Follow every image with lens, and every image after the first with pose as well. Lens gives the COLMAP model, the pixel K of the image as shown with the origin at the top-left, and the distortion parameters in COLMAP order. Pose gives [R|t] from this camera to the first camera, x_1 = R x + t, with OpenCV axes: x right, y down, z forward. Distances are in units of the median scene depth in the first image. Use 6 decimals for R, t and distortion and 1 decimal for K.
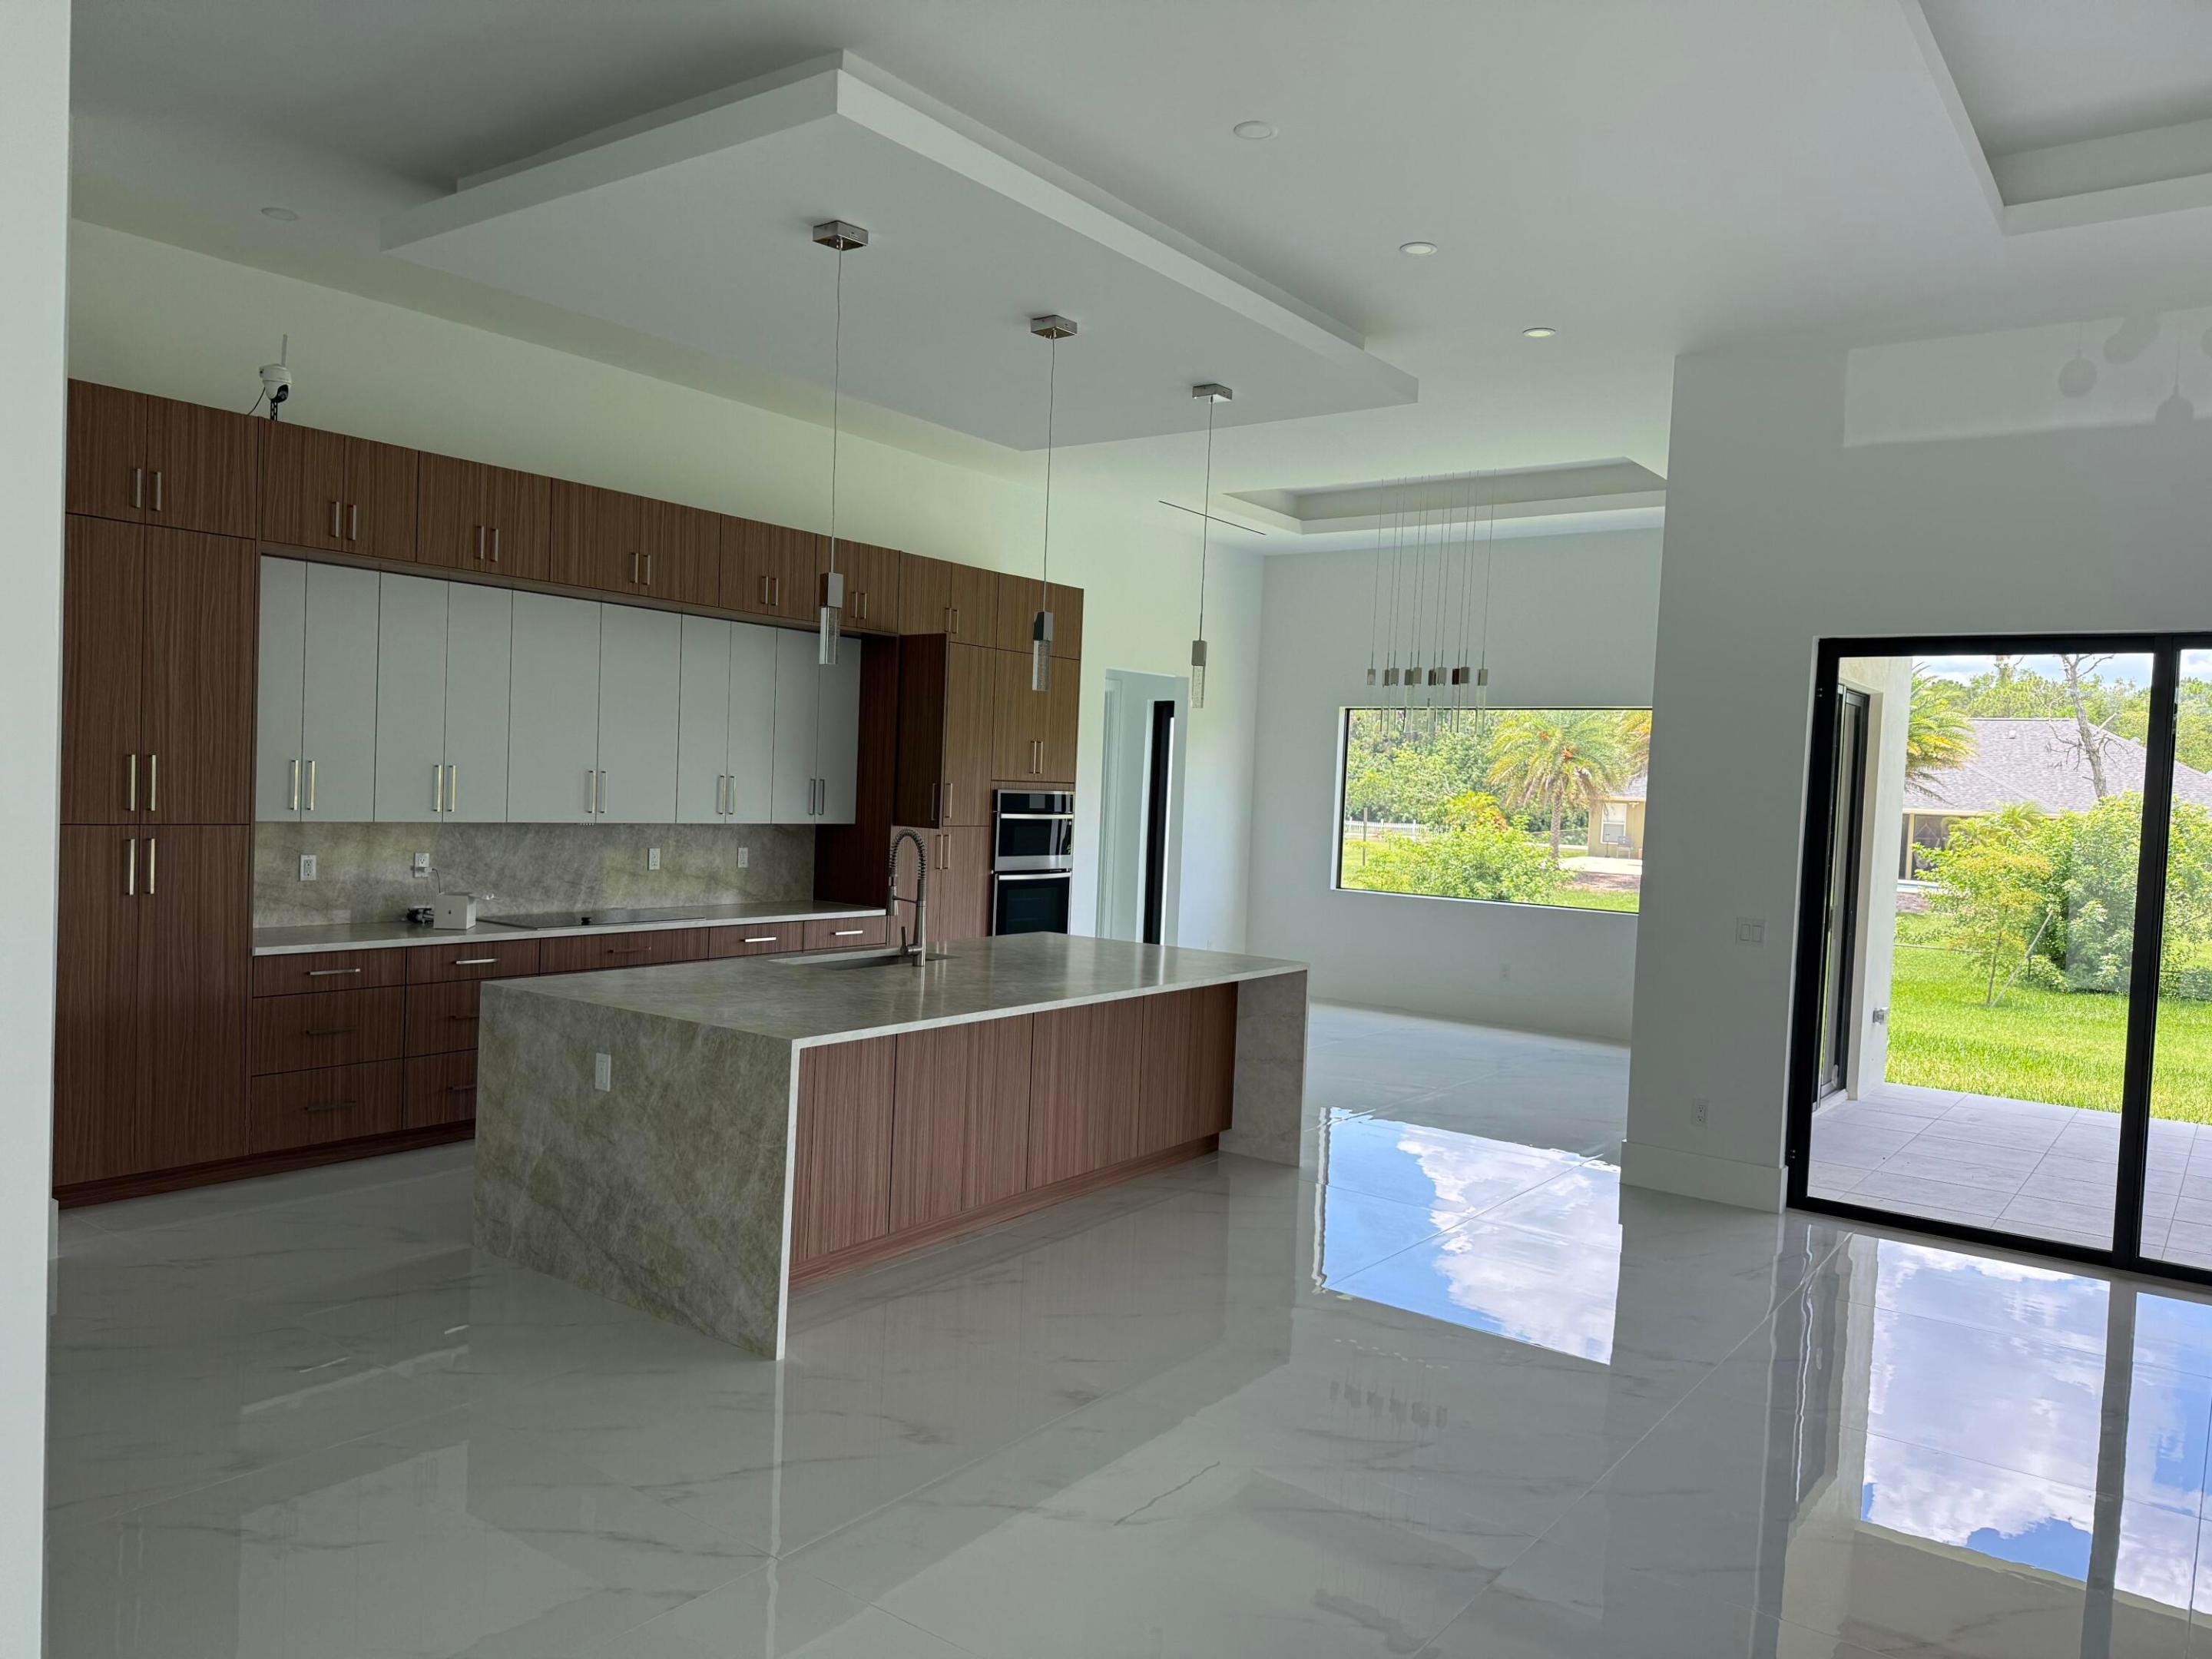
lens RADIAL K [[1566.6, 0, 1124.5], [0, 1566.6, 846.0], [0, 0, 1]] dist [0.118158, -0.181358]
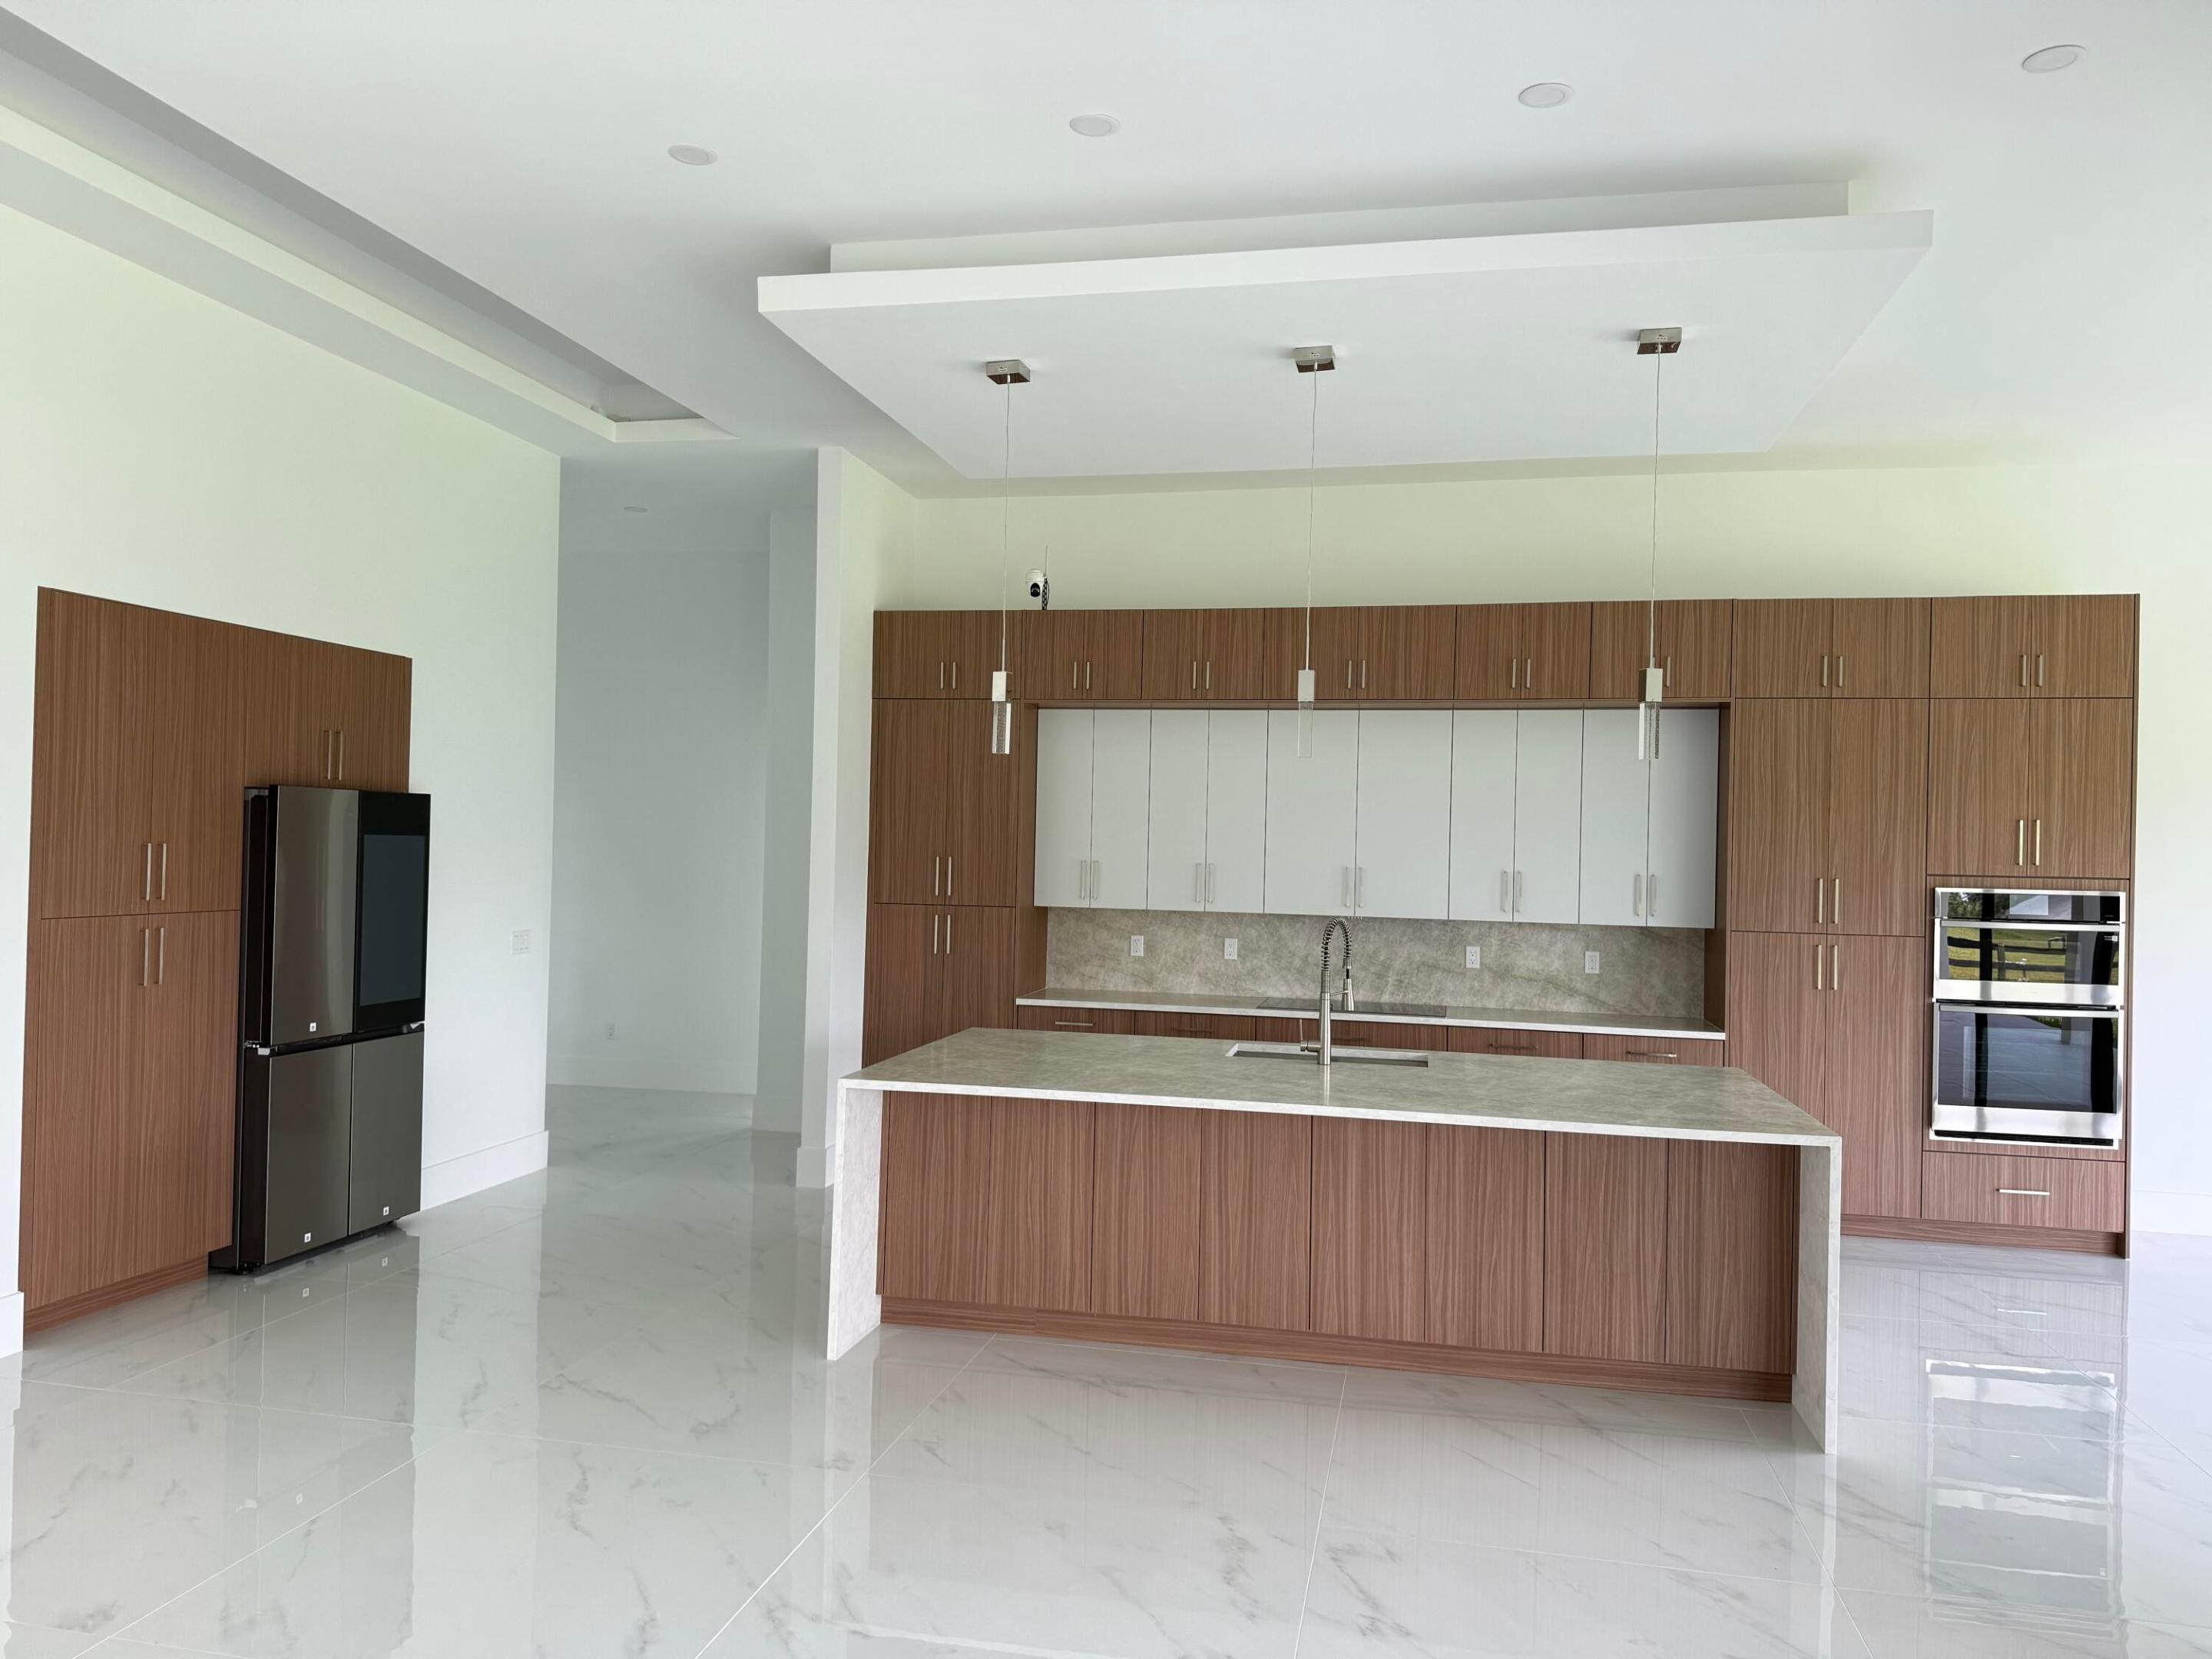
lens RADIAL K [[1566.6, 0, 1124.5], [0, 1566.6, 846.0], [0, 0, 1]] dist [0.118158, -0.181358]
pose [[0.406684, -0.032623, -0.912986, 0.588613], [-0.044528, 0.997467, -0.055476, 0.003695], [0.912483, 0.063215, 0.404201, 0.447294]]
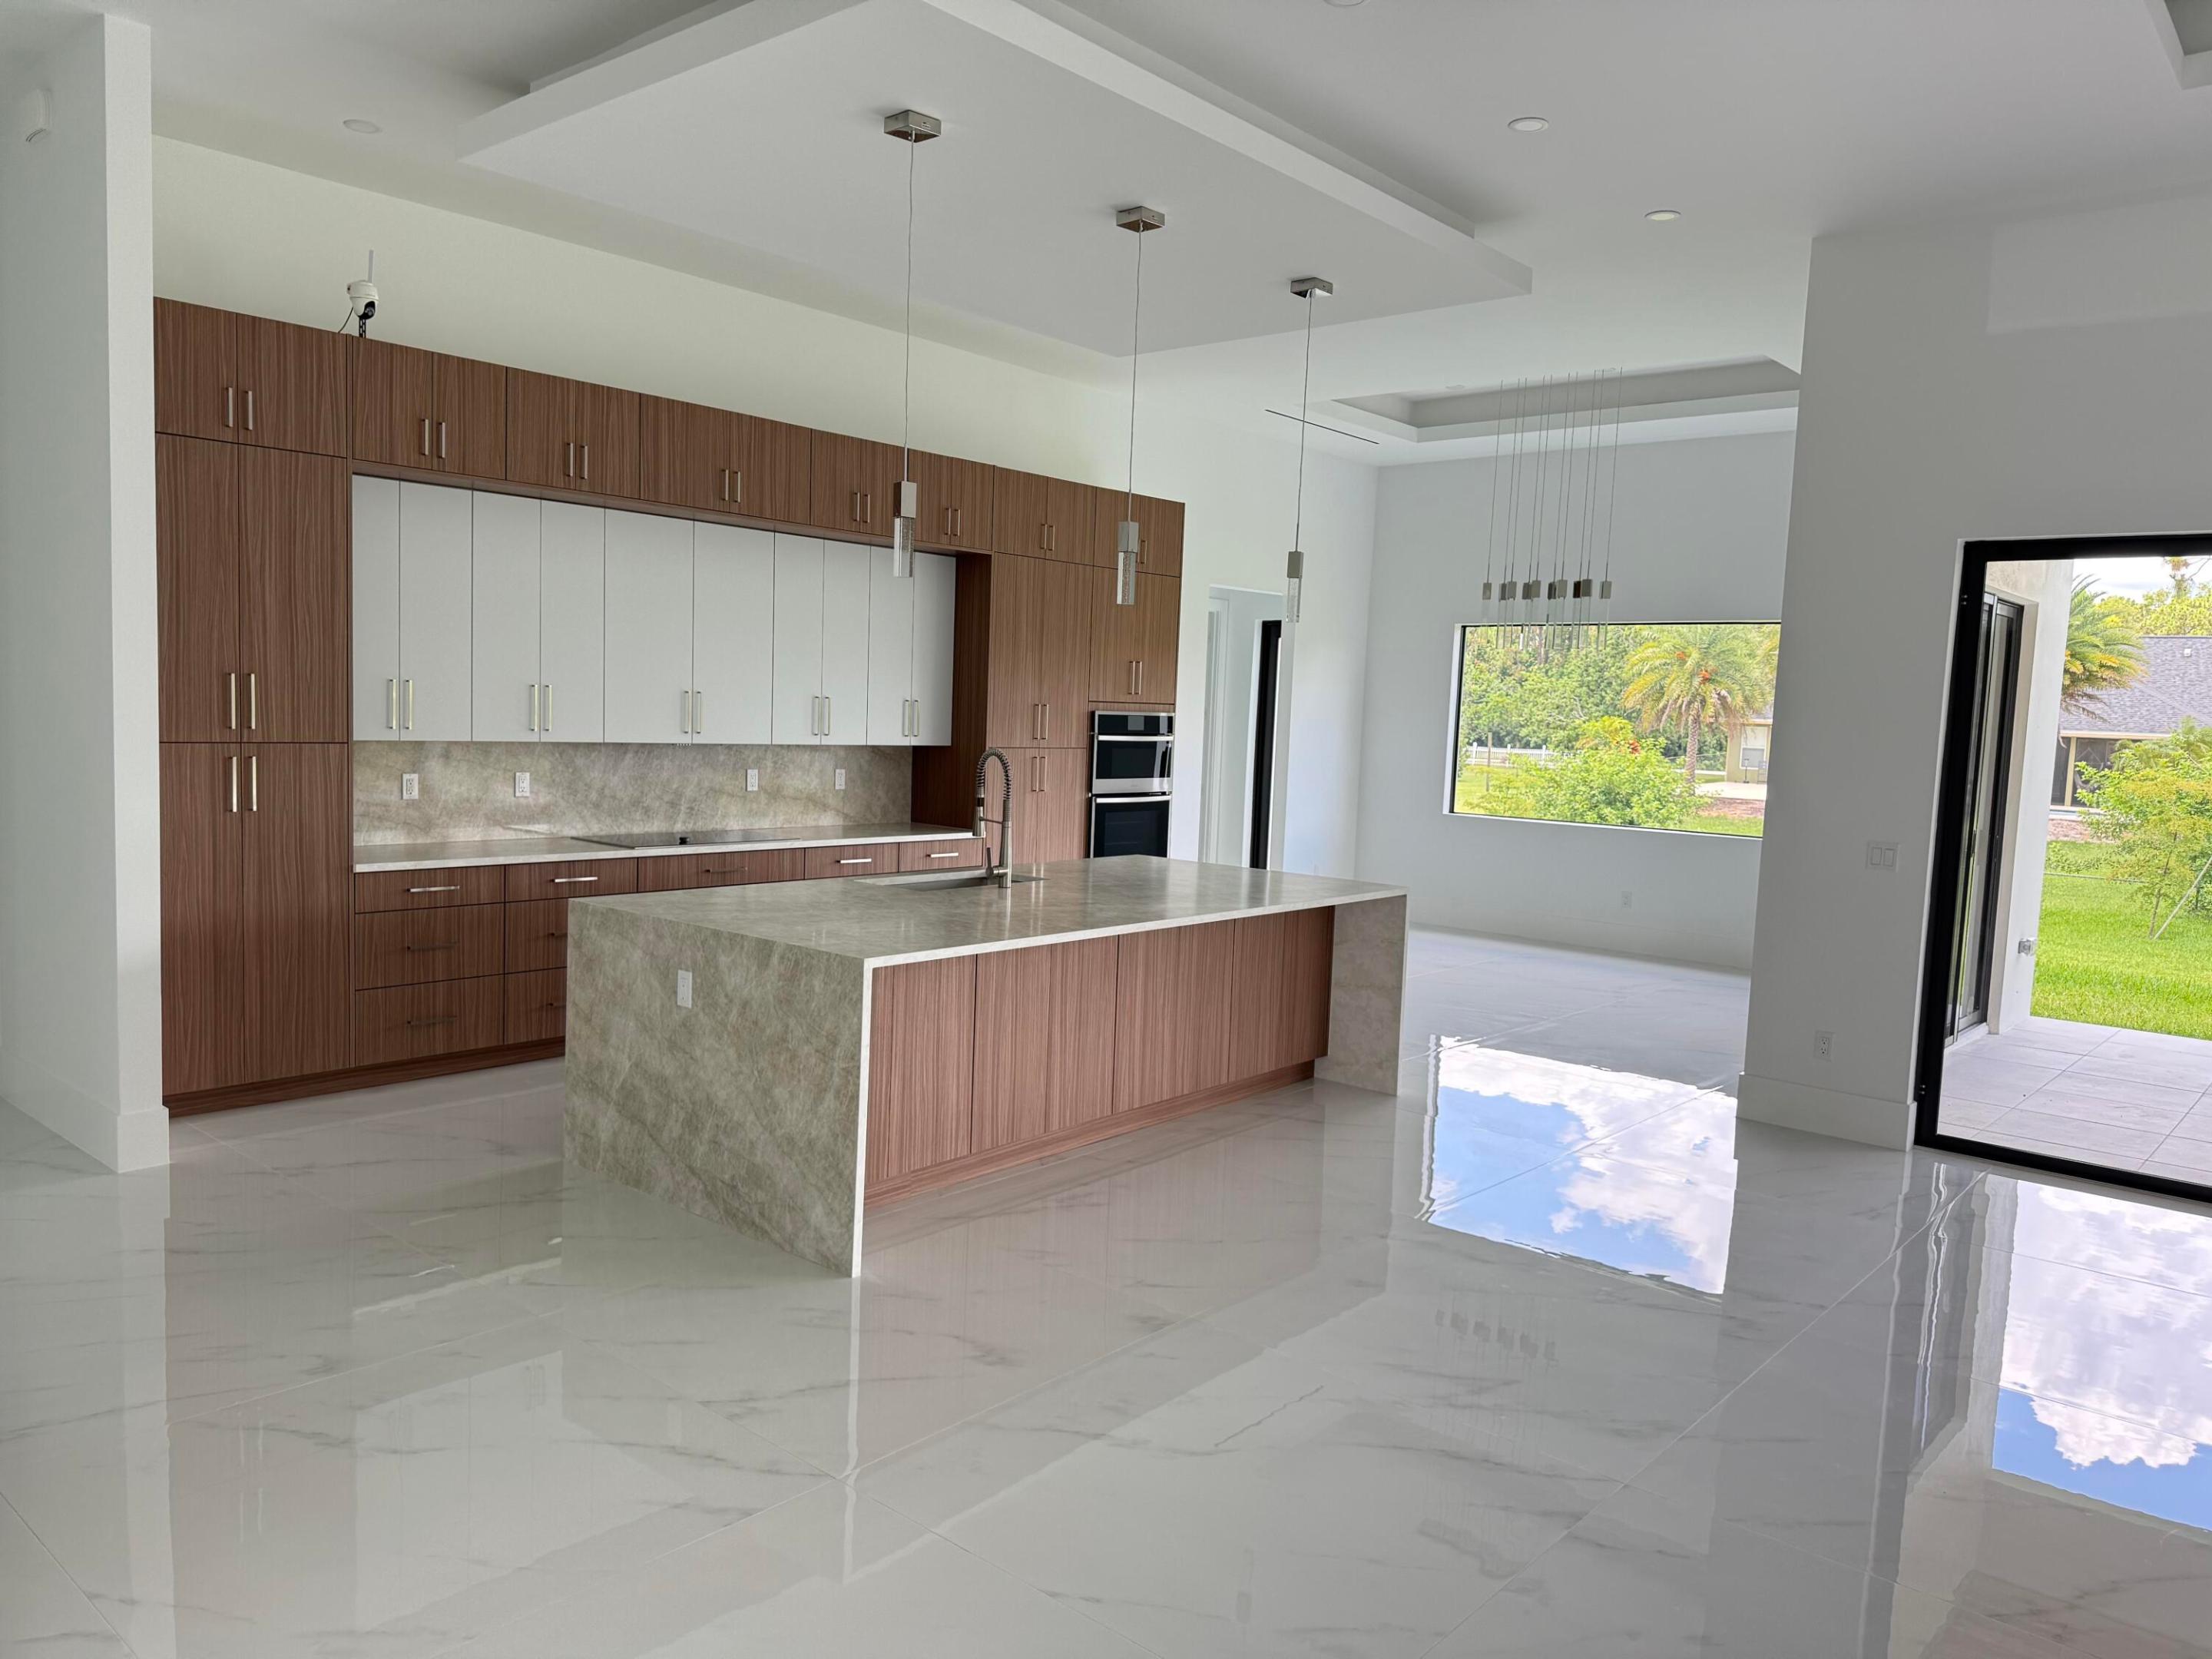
lens RADIAL K [[1566.6, 0, 1124.5], [0, 1566.6, 846.0], [0, 0, 1]] dist [0.118158, -0.181358]
pose [[0.996958, 0.003720, -0.077847, 0.018348], [-0.000095, 0.998918, 0.046511, 0.003980], [0.077936, -0.046363, 0.995880, 0.022321]]
